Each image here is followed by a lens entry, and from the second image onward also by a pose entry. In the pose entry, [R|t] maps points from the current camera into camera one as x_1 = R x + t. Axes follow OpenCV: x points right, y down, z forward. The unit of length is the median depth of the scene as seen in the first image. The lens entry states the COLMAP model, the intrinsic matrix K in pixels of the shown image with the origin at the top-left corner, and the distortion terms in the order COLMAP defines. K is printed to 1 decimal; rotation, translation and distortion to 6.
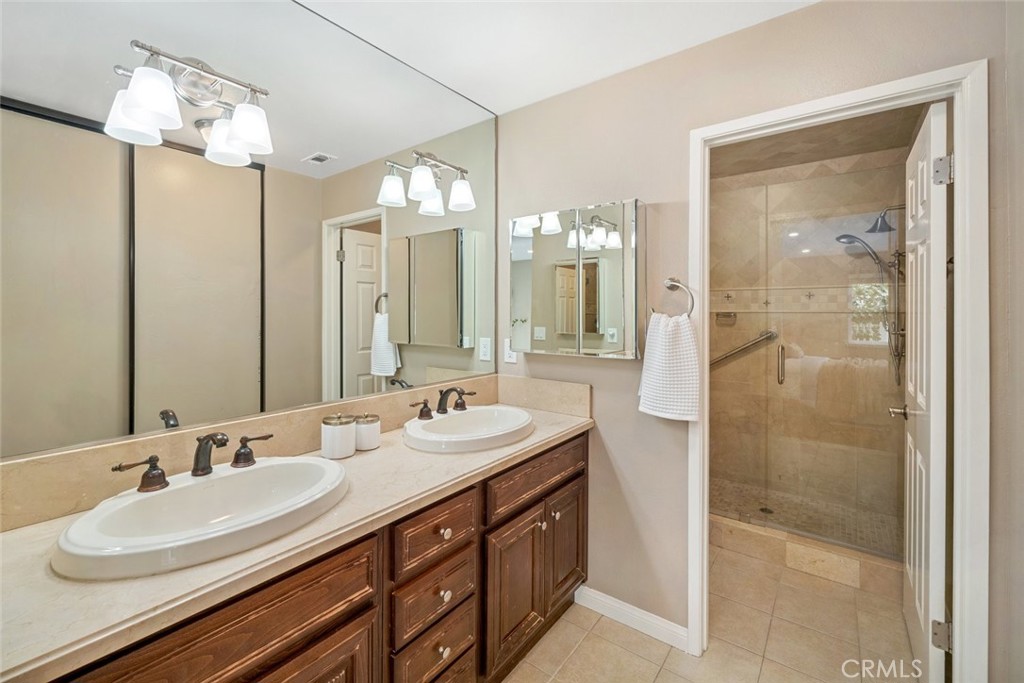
lens RADIAL K [[426.7, 0, 511.4], [0, 426.7, 314.5], [0, 0, 1]] dist [0.000961, 0.000155]
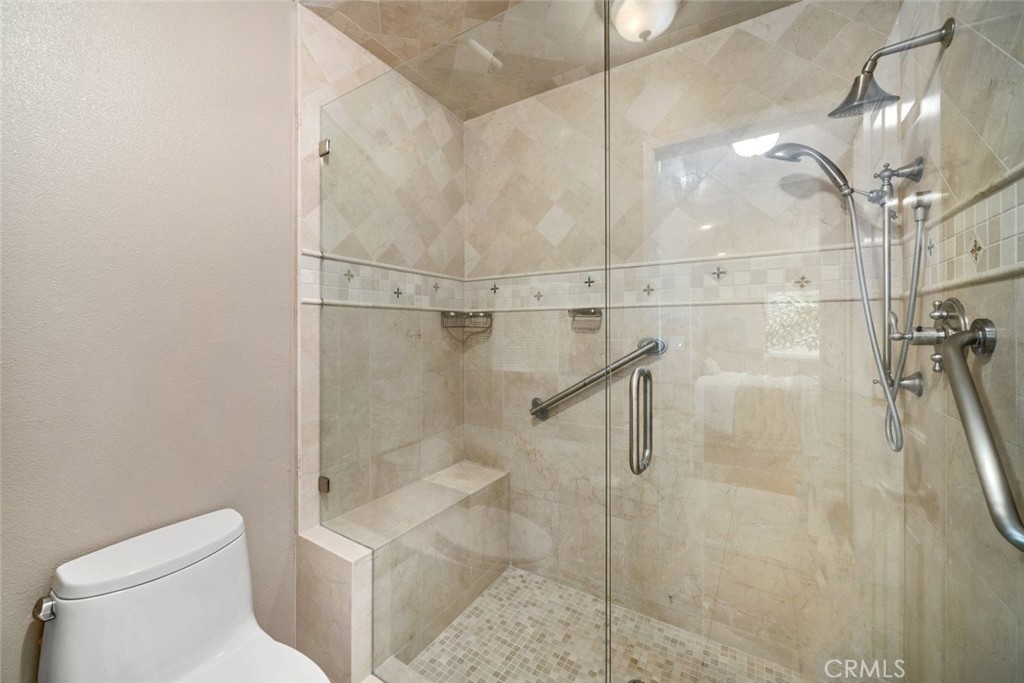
lens RADIAL K [[384.1, 0, 512.5], [0, 384.1, 329.7], [0, 0, 1]] dist [-0.006540, -0.000082]
pose [[0.995329, -0.002758, 0.096501, 0.381887], [0.003190, 0.999986, -0.004321, 0.028901], [-0.096488, 0.004609, 0.995324, 0.528930]]
